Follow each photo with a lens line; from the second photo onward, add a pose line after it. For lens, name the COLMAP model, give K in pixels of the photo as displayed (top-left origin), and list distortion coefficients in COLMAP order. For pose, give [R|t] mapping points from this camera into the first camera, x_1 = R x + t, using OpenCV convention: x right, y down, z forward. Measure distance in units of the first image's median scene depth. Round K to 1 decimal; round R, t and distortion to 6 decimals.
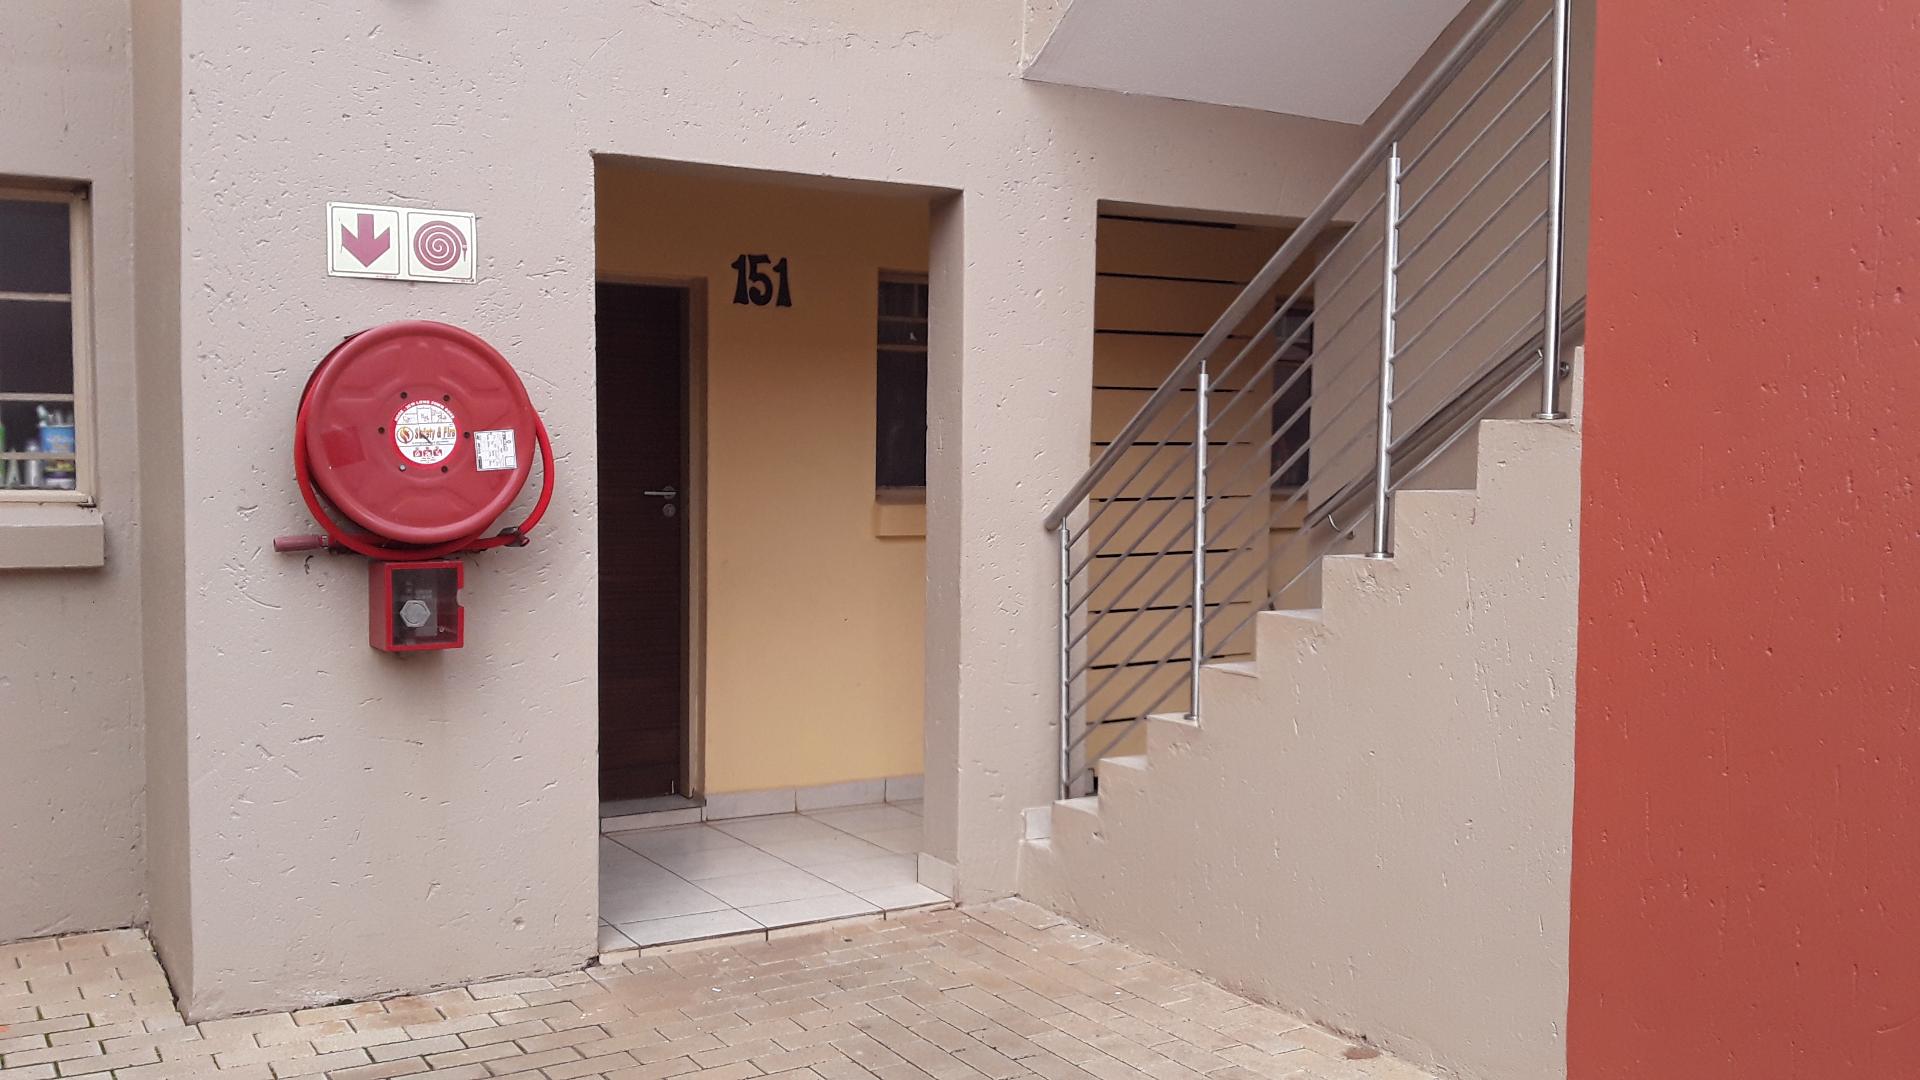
lens RADIAL K [[1784.4, 0, 1001.0], [0, 1784.4, 549.8], [0, 0, 1]] dist [0.092447, -0.132355]
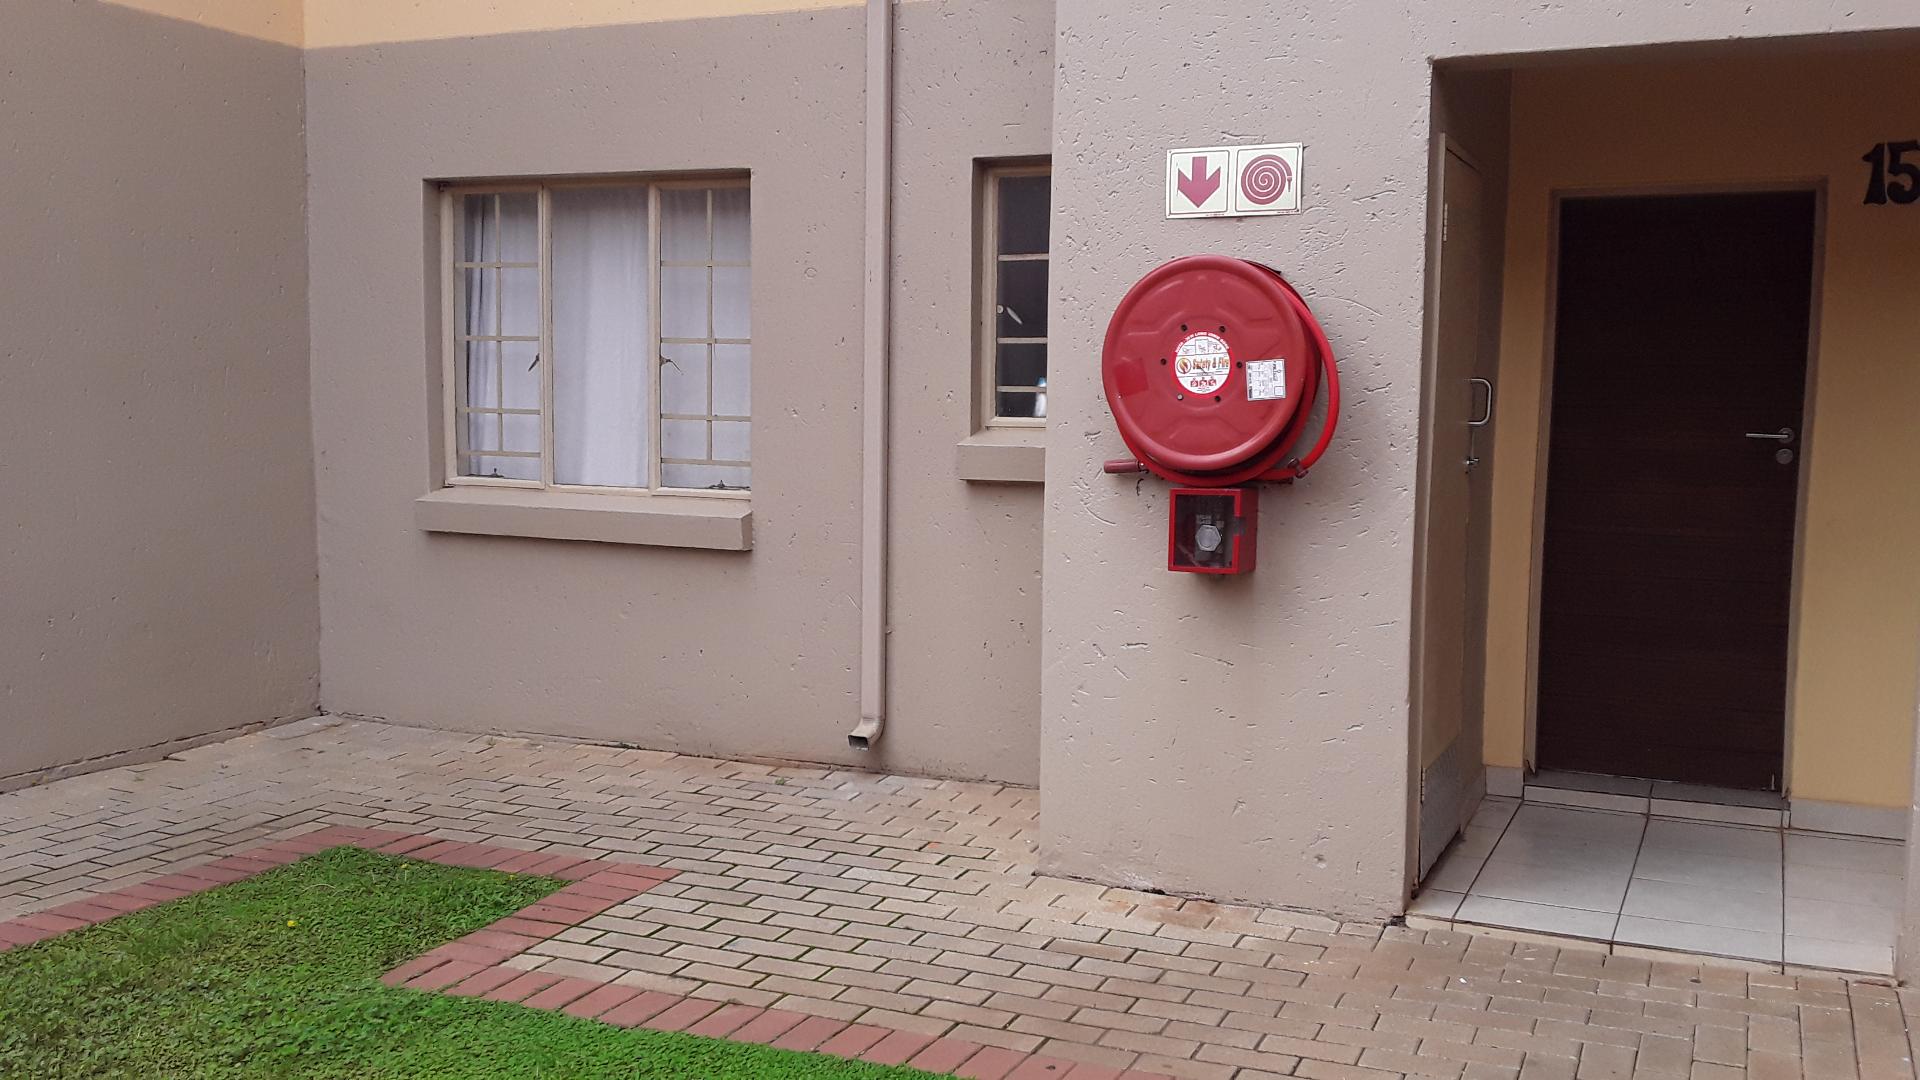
lens RADIAL K [[1784.4, 0, 1001.0], [0, 1784.4, 549.8], [0, 0, 1]] dist [0.092447, -0.132355]
pose [[0.572590, 0.068931, -0.816939, 0.447580], [-0.051039, 0.997523, 0.048395, -0.001771], [0.818252, 0.013985, 0.574690, 0.302581]]
